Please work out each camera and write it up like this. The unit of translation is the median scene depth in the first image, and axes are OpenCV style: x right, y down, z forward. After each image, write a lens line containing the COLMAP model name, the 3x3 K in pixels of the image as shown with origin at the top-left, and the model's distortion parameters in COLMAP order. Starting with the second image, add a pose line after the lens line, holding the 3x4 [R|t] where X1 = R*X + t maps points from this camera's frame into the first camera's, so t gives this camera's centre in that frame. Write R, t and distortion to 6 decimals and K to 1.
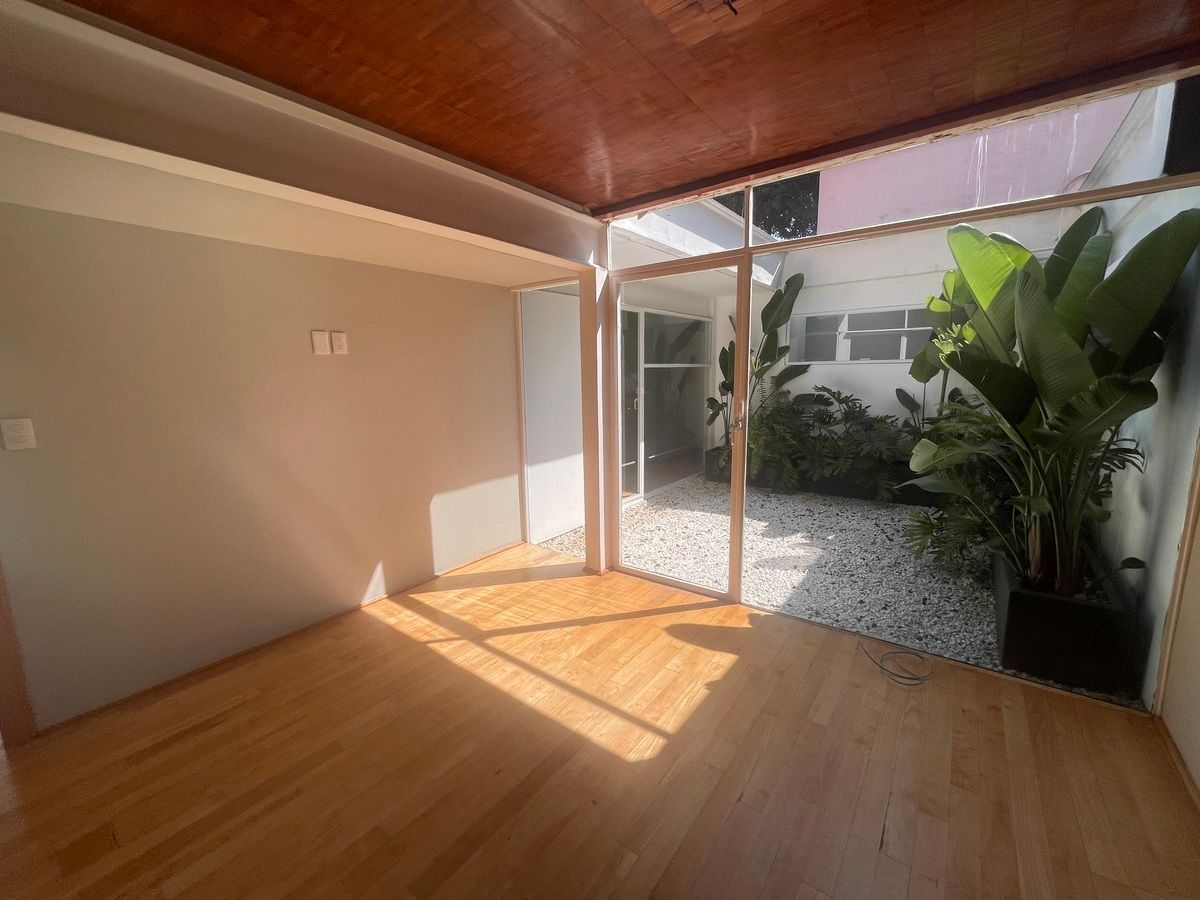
lens RADIAL K [[486.0, 0, 598.8], [0, 486.0, 449.1], [0, 0, 1]] dist [-0.004353, 0.000199]
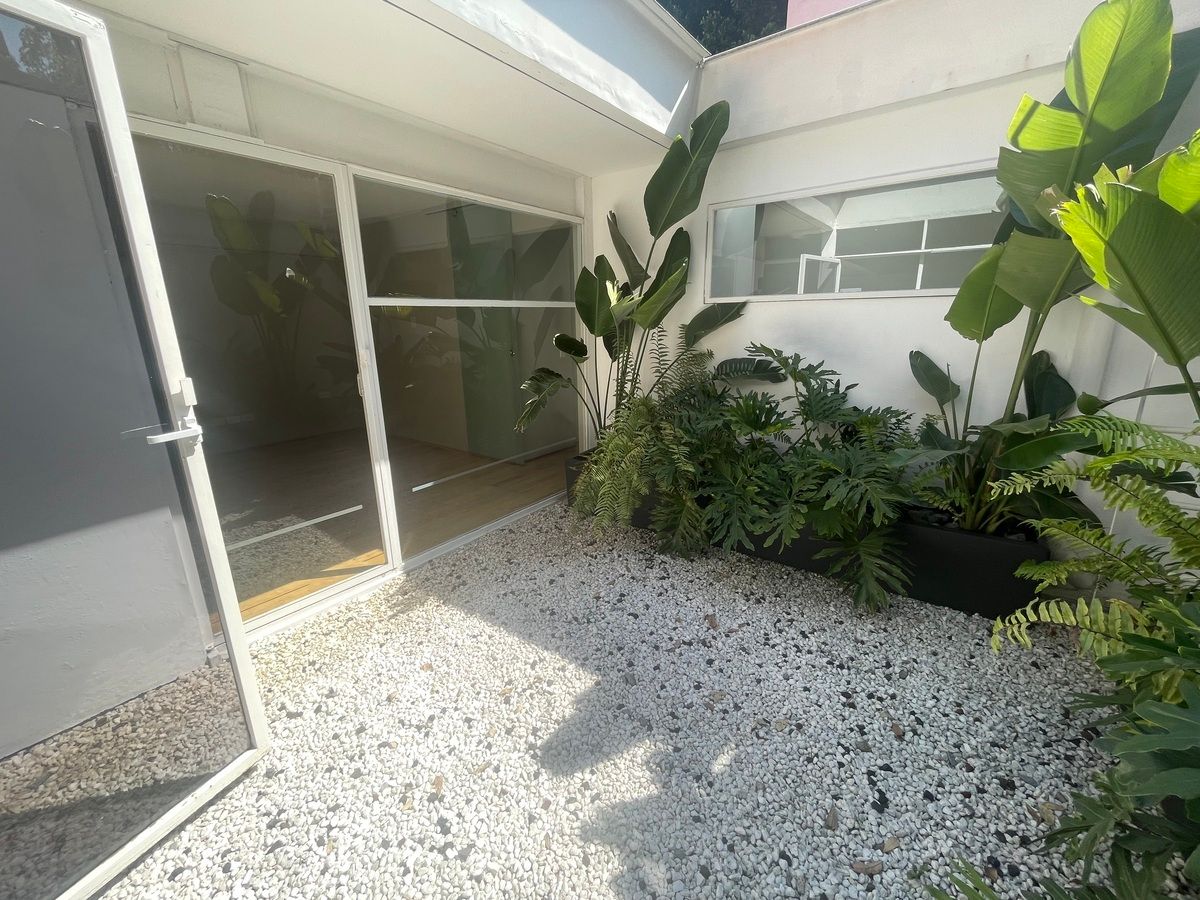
lens RADIAL K [[486.0, 0, 602.1], [0, 486.0, 449.3], [0, 0, 1]] dist [-0.004353, 0.000199]
pose [[0.999887, -0.002353, 0.014840, 0.299363], [0.000796, 0.994570, 0.104067, -0.078158], [-0.015005, -0.104044, 0.994460, 0.515294]]
